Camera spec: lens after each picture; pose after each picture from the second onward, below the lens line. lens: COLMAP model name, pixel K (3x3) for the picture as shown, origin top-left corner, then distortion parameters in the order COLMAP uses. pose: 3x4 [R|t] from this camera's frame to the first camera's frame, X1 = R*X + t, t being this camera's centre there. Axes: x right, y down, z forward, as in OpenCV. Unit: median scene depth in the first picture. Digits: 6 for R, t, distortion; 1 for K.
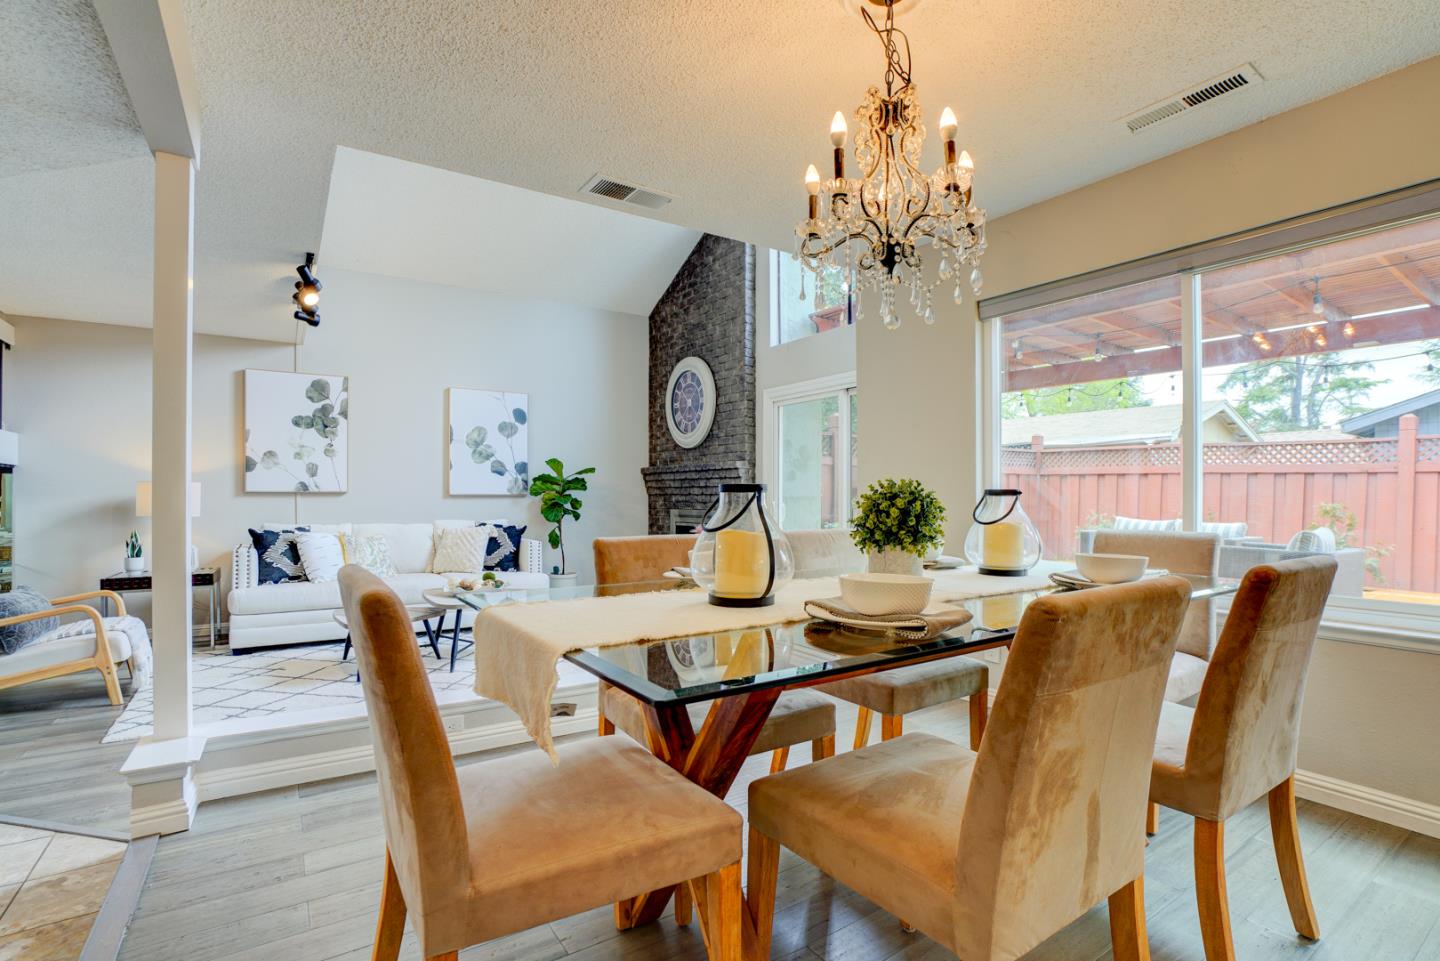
lens RADIAL K [[661.2, 0, 730.6], [0, 661.2, 492.0], [0, 0, 1]] dist [-0.032773, 0.006271]
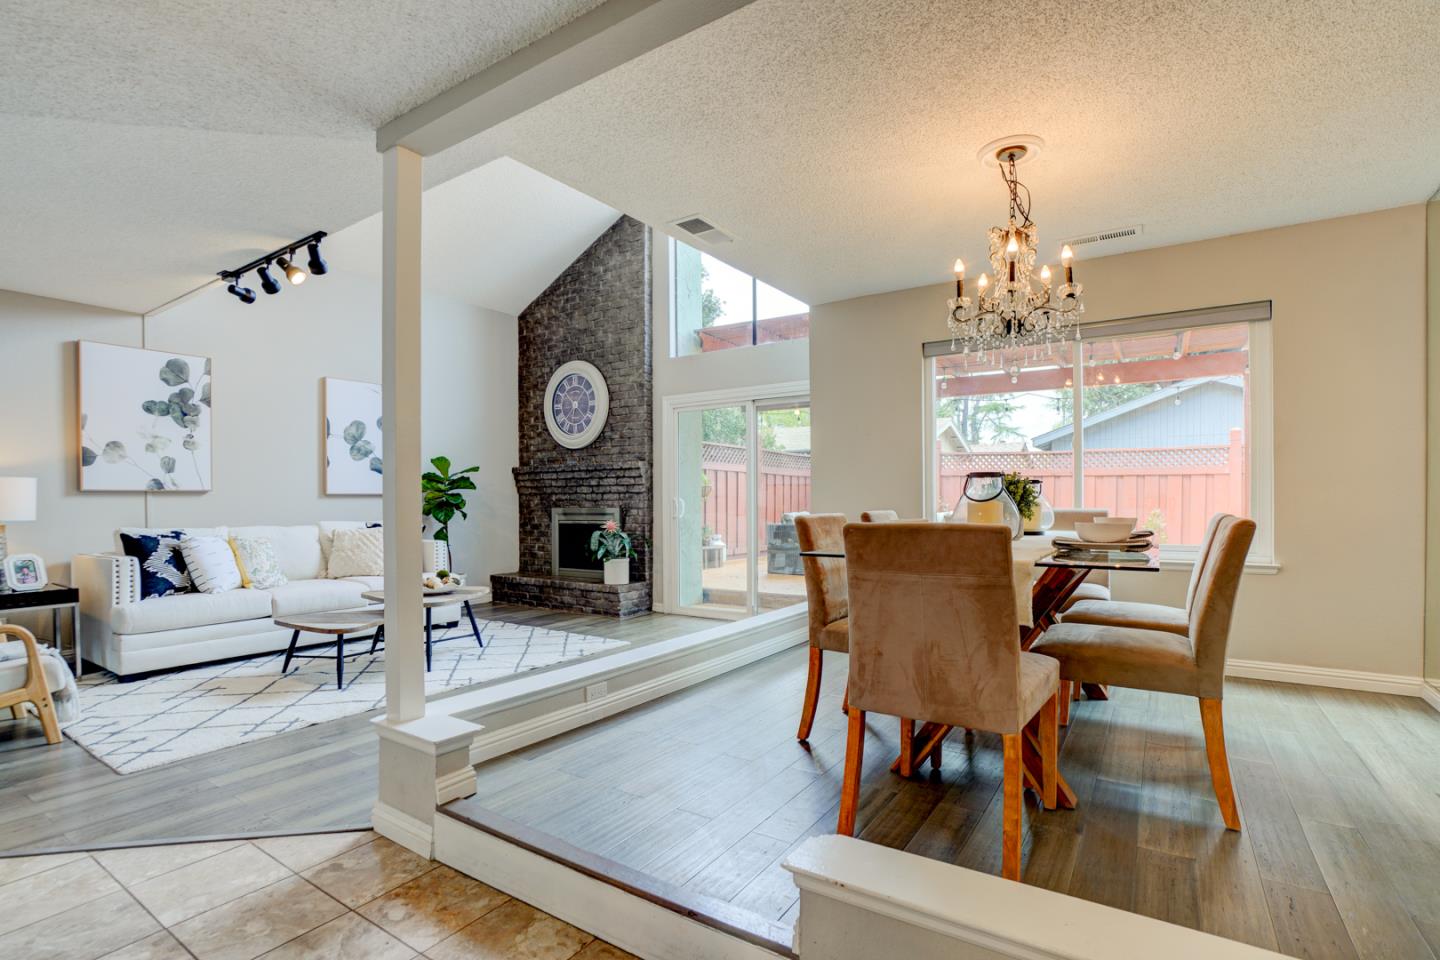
lens RADIAL K [[661.2, 0, 721.7], [0, 661.2, 494.3], [0, 0, 1]] dist [-0.032773, 0.006271]
pose [[0.928956, -0.005103, 0.370155, -0.251646], [0.006059, 0.999981, -0.001421, 0.009158], [-0.370140, 0.003562, 0.928969, -0.048276]]
